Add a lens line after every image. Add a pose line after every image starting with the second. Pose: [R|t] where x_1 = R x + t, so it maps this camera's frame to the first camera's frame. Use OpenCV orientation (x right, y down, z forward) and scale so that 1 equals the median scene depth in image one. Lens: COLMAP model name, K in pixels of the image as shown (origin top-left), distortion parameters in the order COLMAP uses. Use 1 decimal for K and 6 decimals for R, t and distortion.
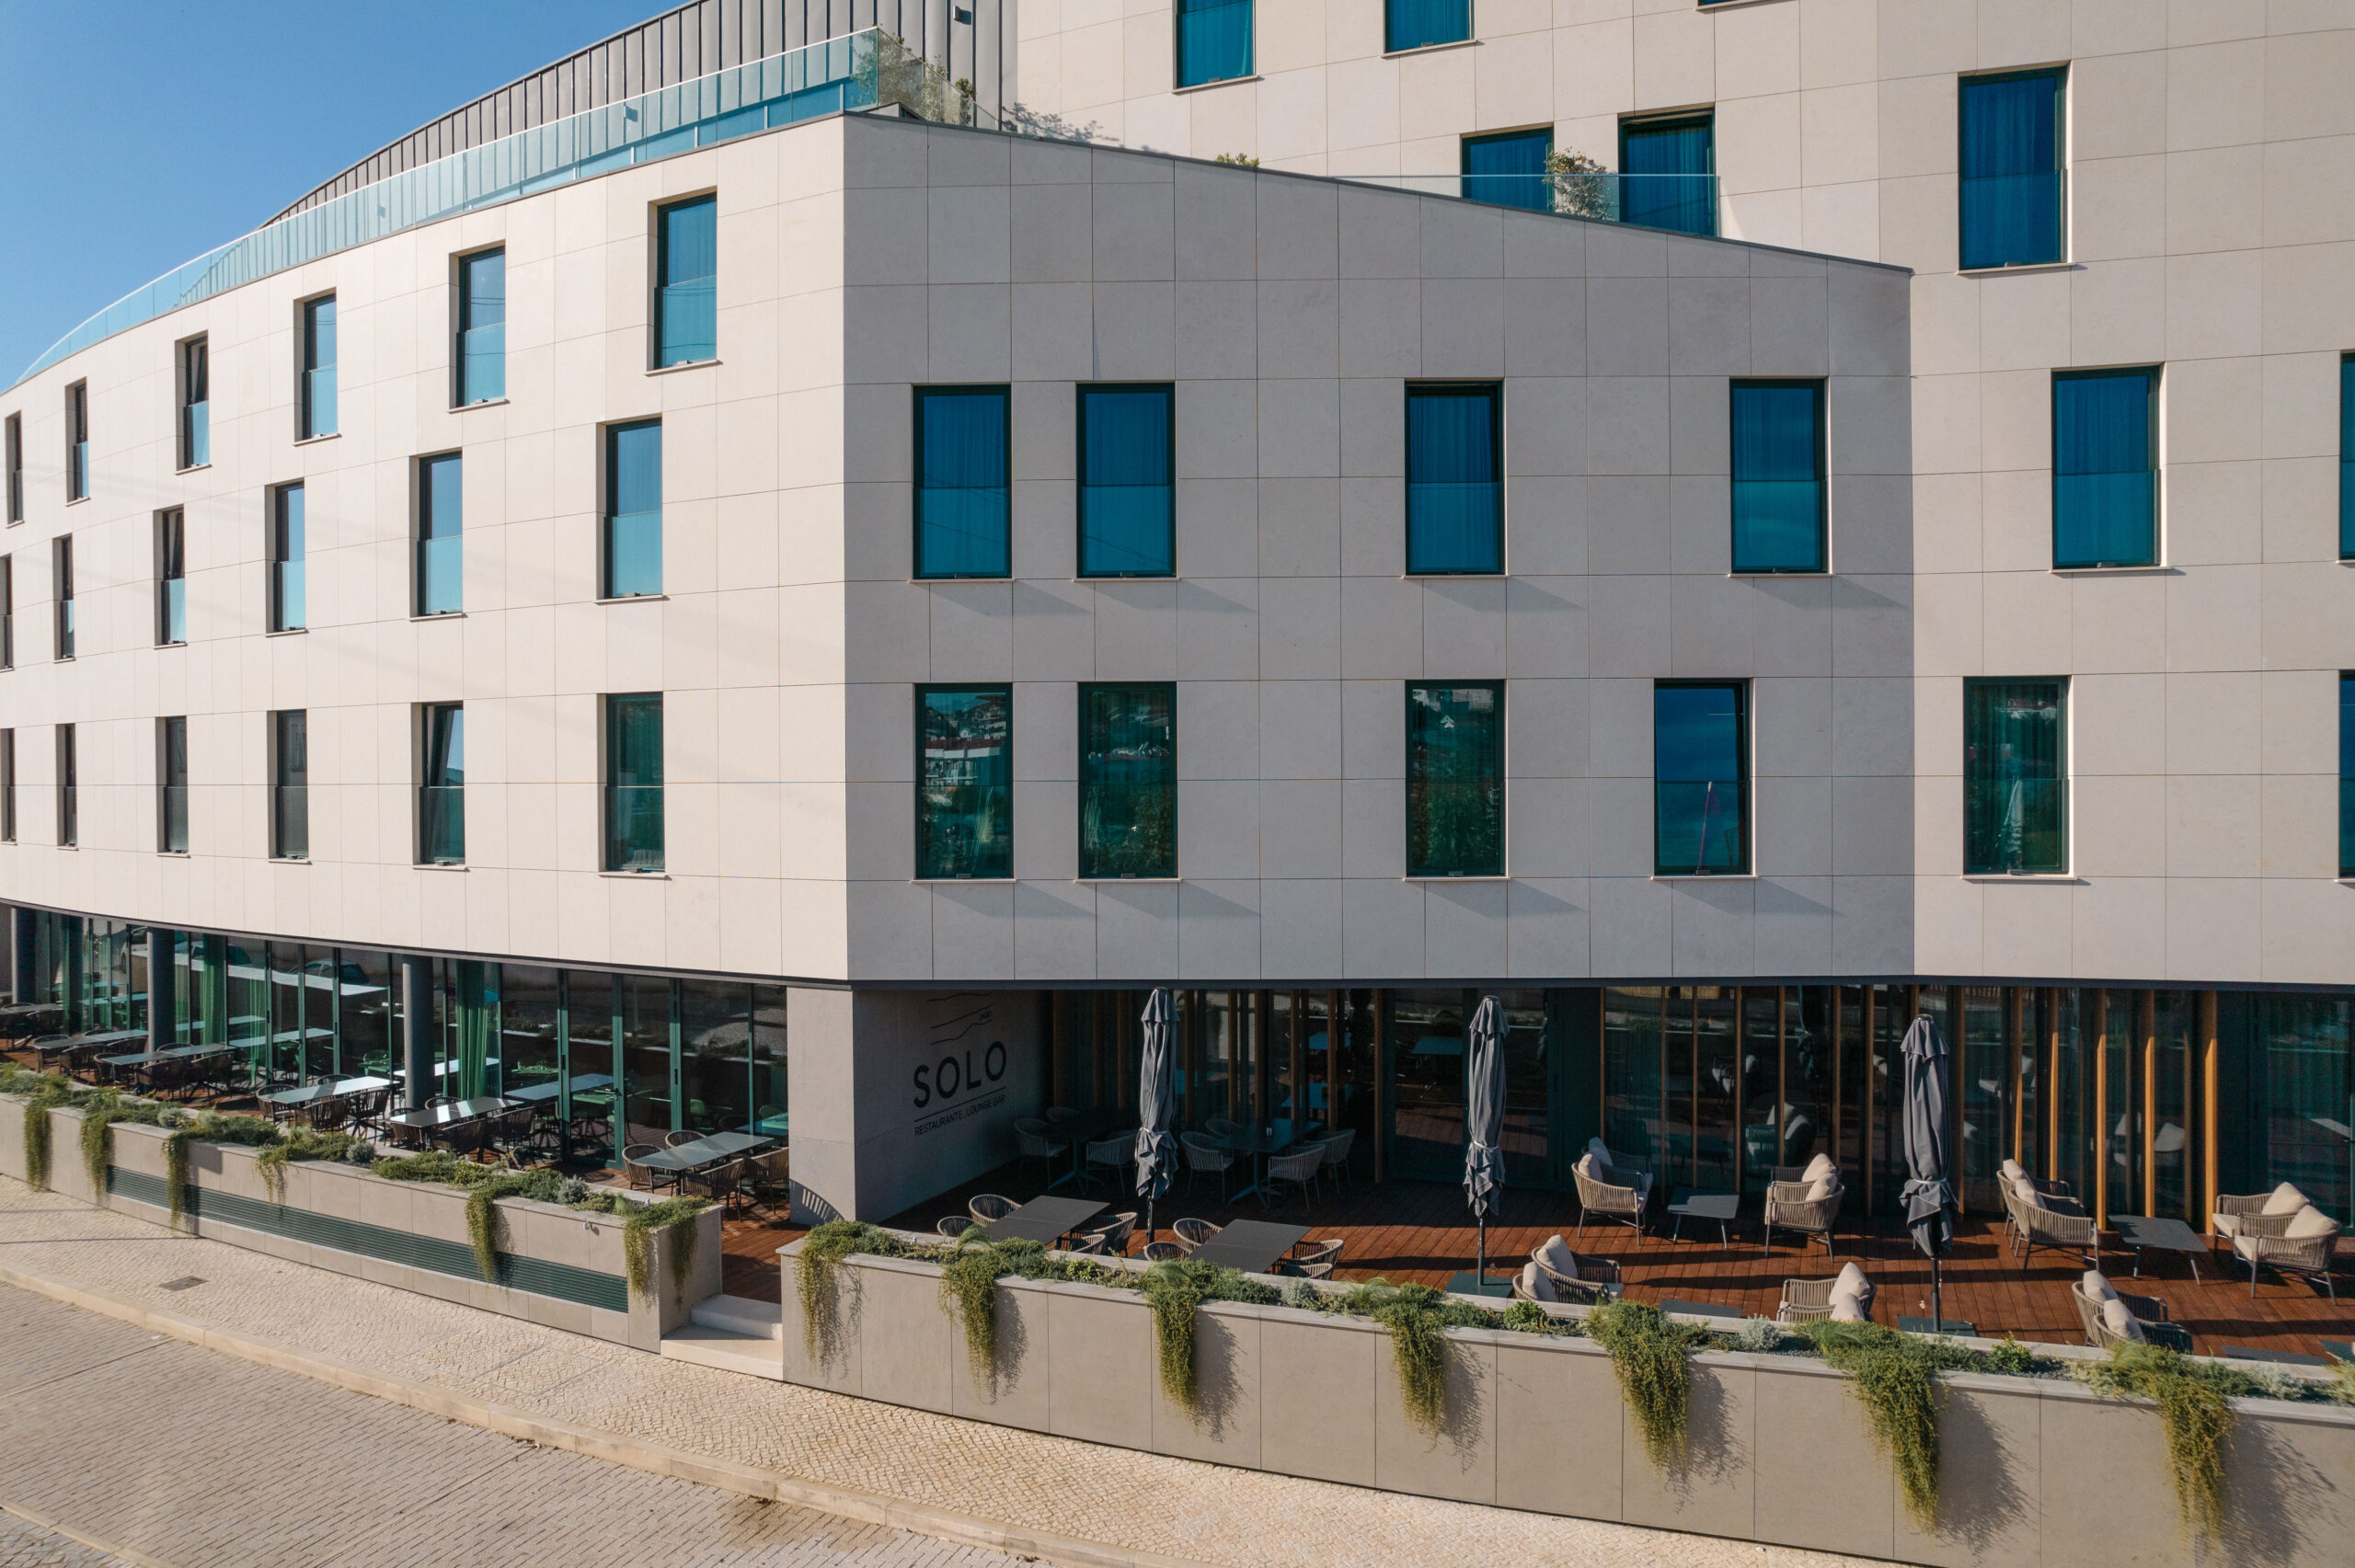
lens RADIAL K [[1506.5, 0, 1200.3], [0, 1506.5, 790.8], [0, 0, 1]] dist [-0.079773, 0.074550]
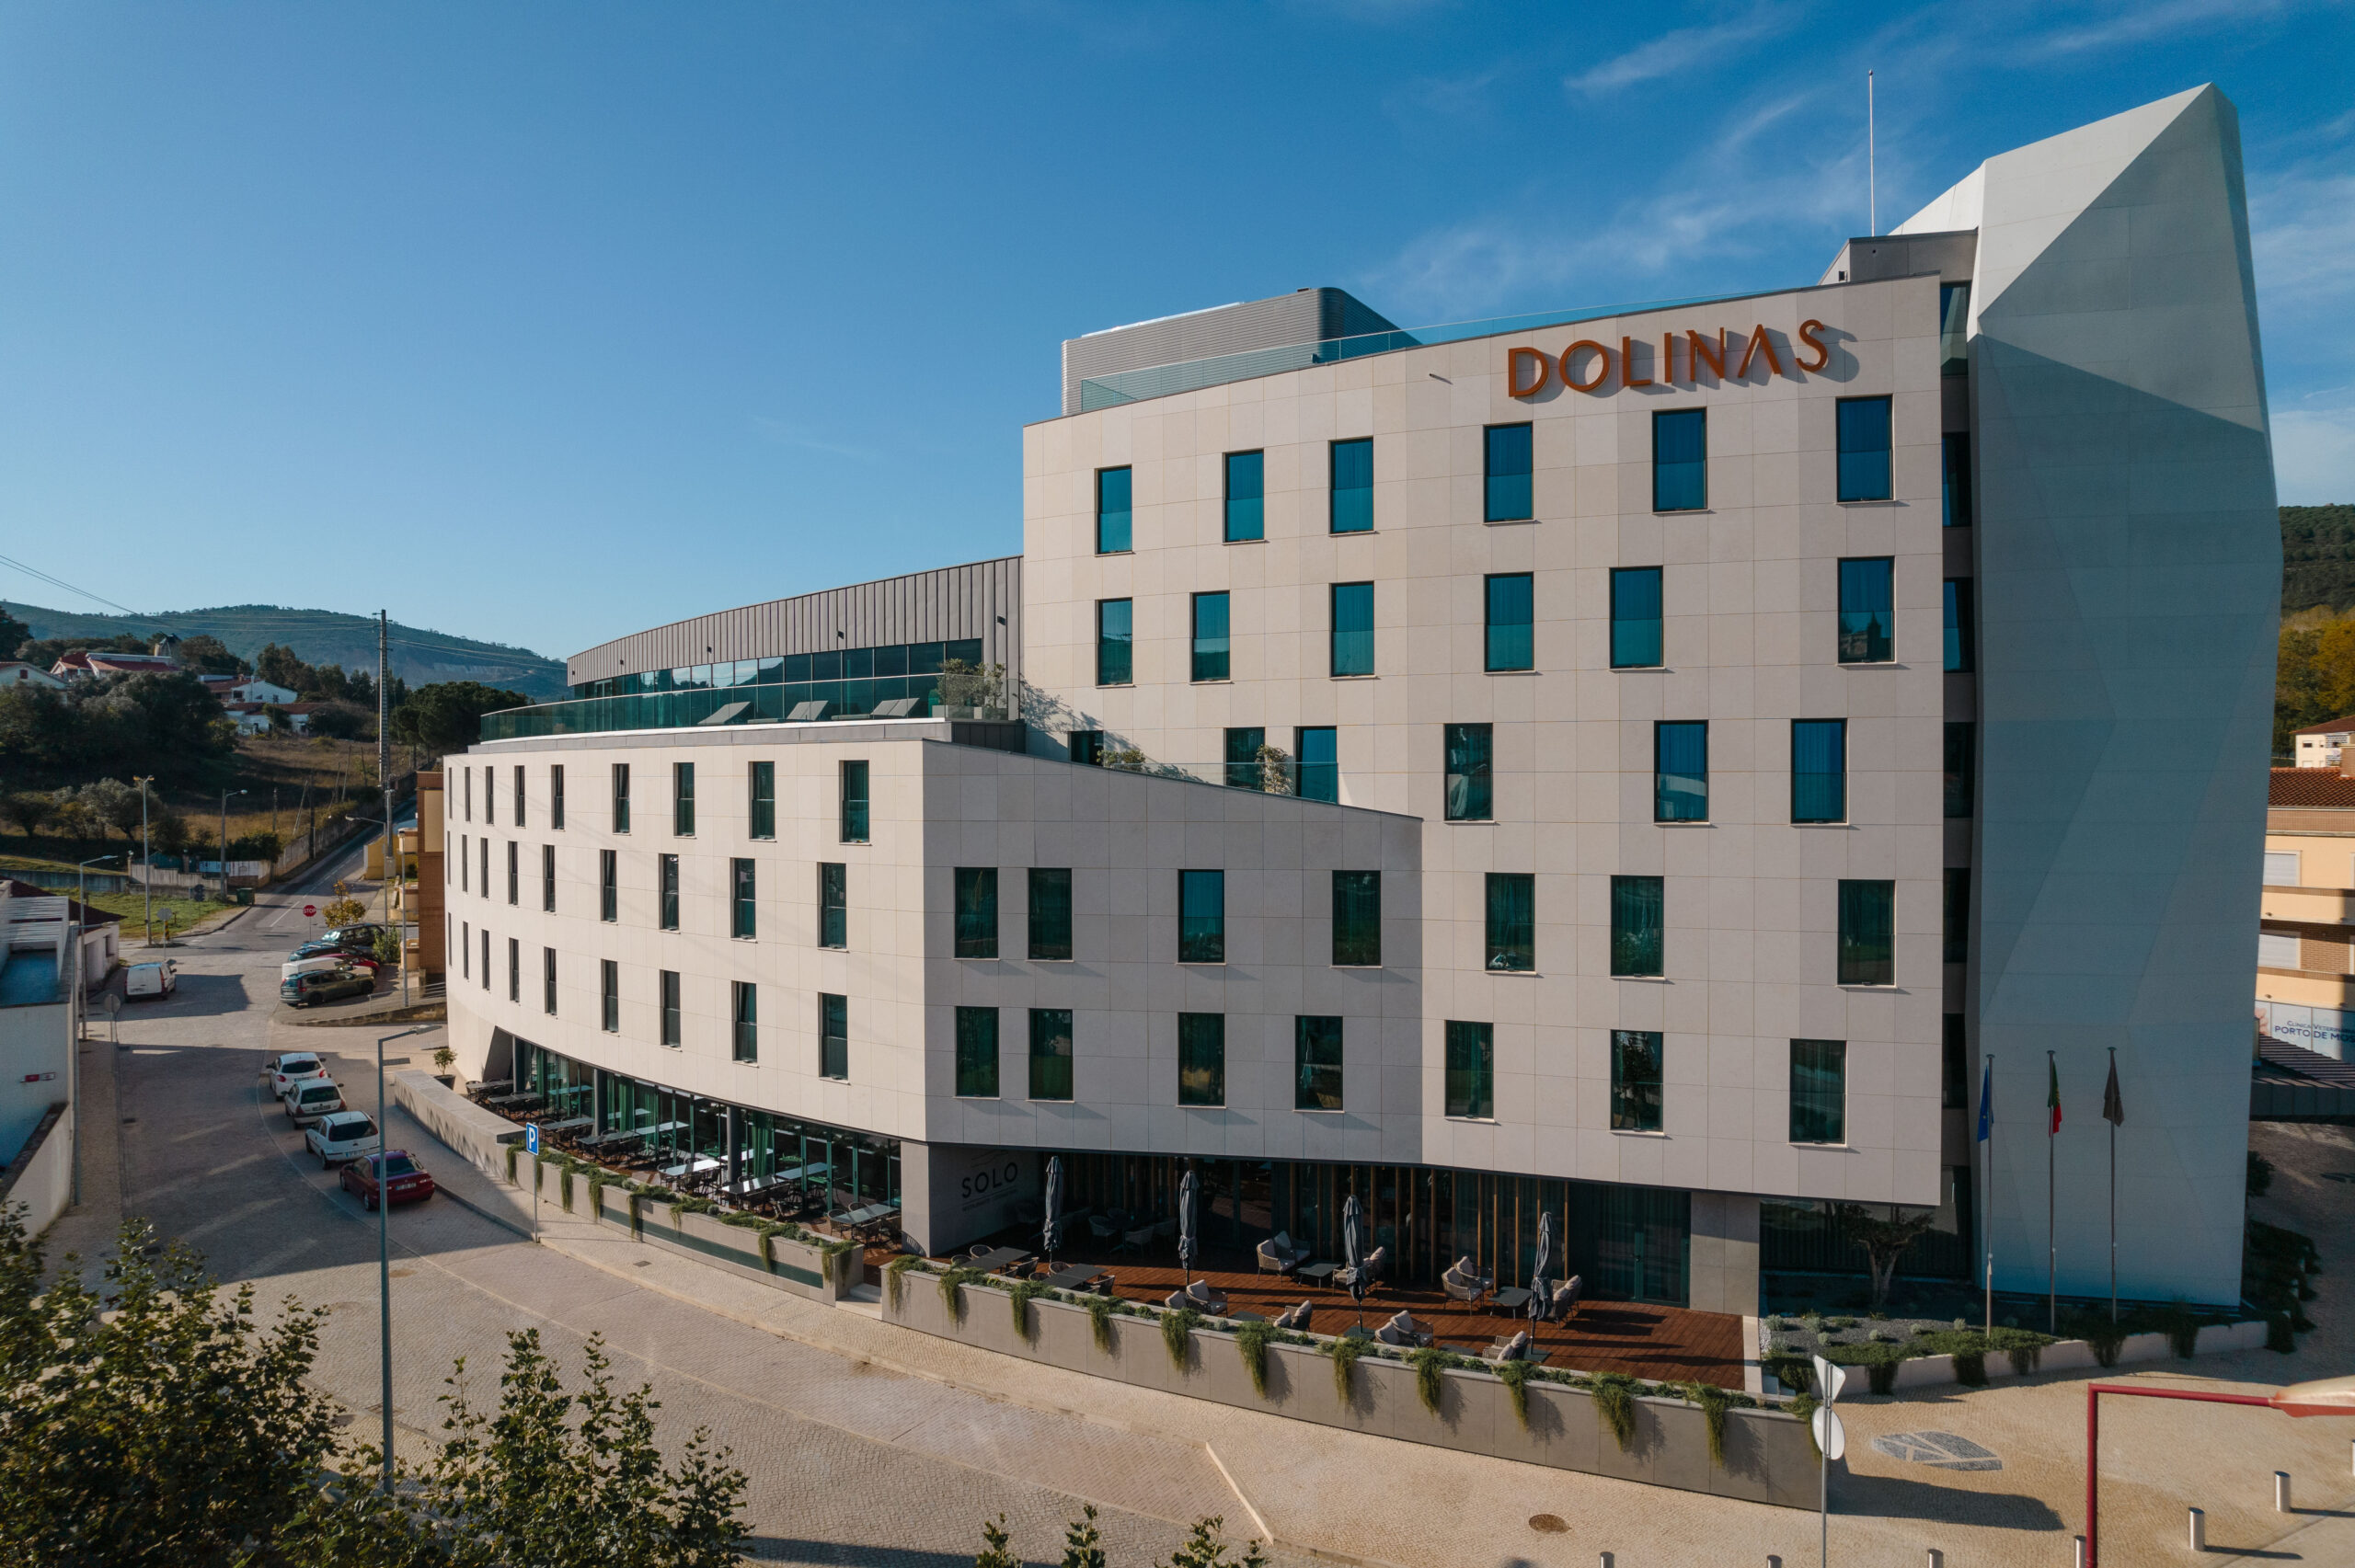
lens RADIAL K [[1506.5, 0, 1200.3], [0, 1506.5, 790.8], [0, 0, 1]] dist [-0.079773, 0.074550]
pose [[0.986177, 0.004647, -0.165632, 0.516100], [-0.004672, 0.999989, 0.000238, -0.385479], [0.165631, 0.000539, 0.986188, -1.074884]]
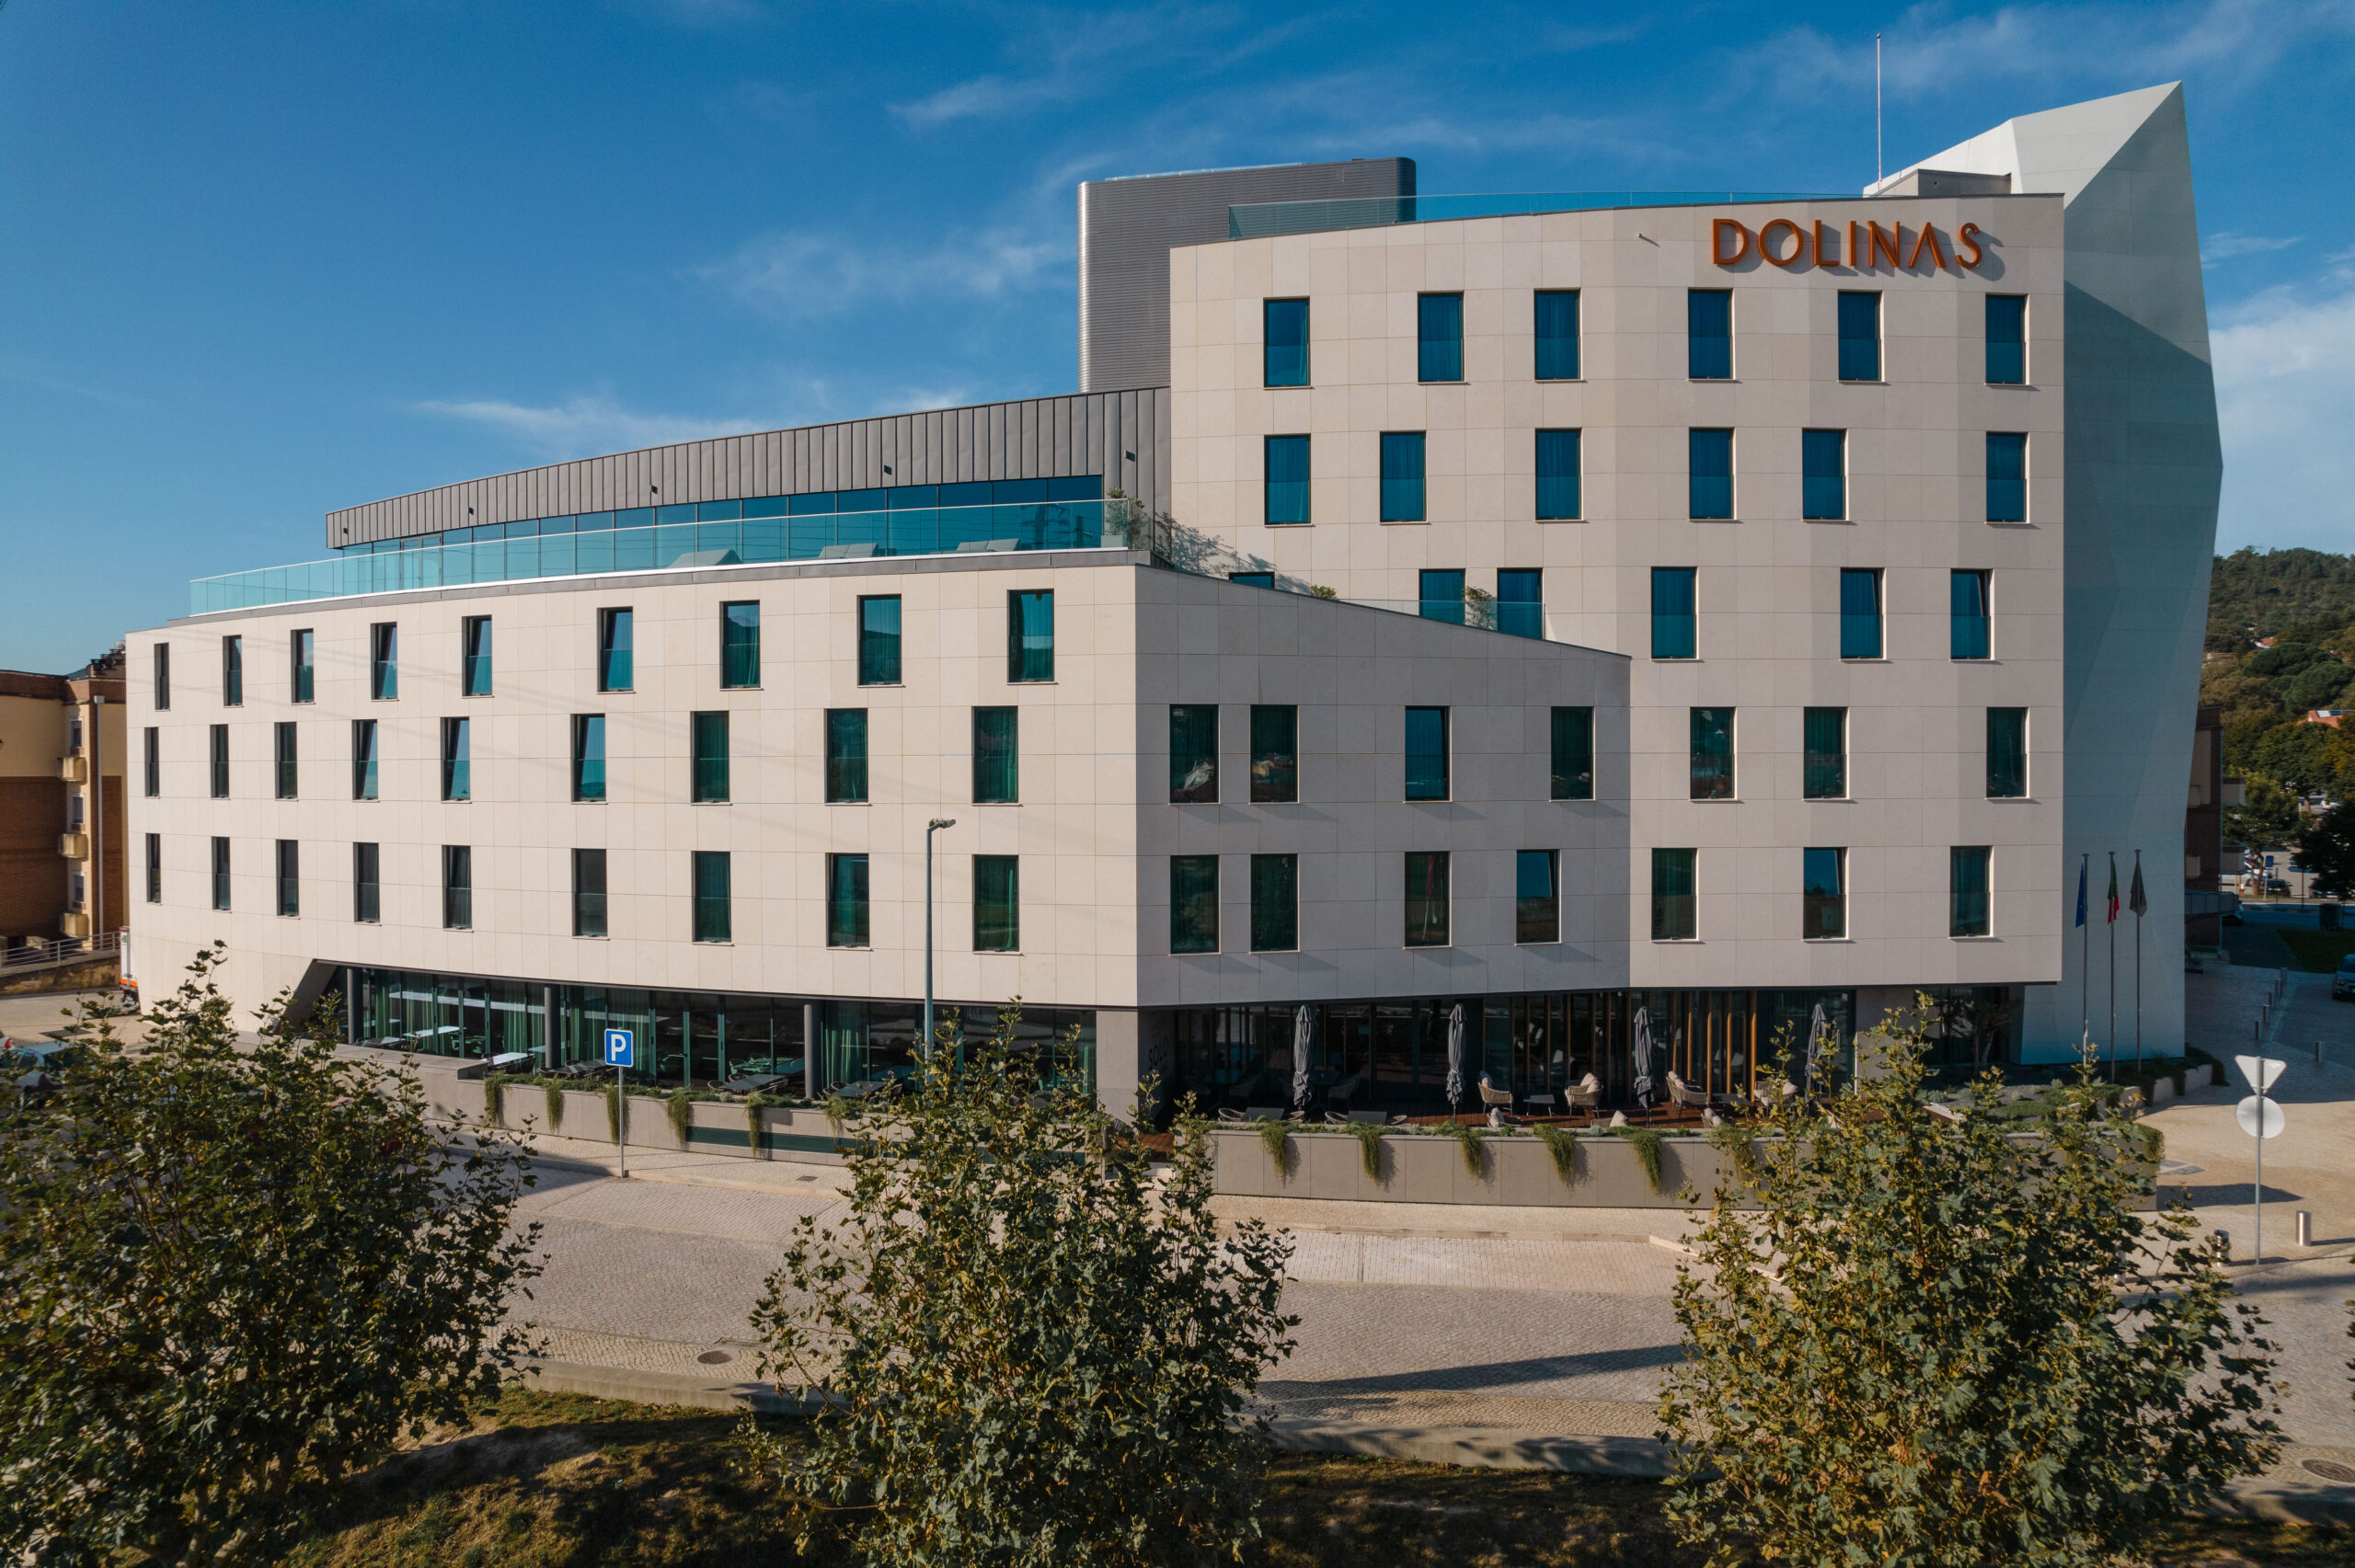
lens RADIAL K [[1506.5, 0, 1200.3], [0, 1506.5, 790.8], [0, 0, 1]] dist [-0.079773, 0.074550]
pose [[0.973186, -0.001497, 0.230014, -0.612429], [0.000870, 0.999996, 0.002830, -0.164022], [-0.230018, -0.002554, 0.973183, -0.947314]]
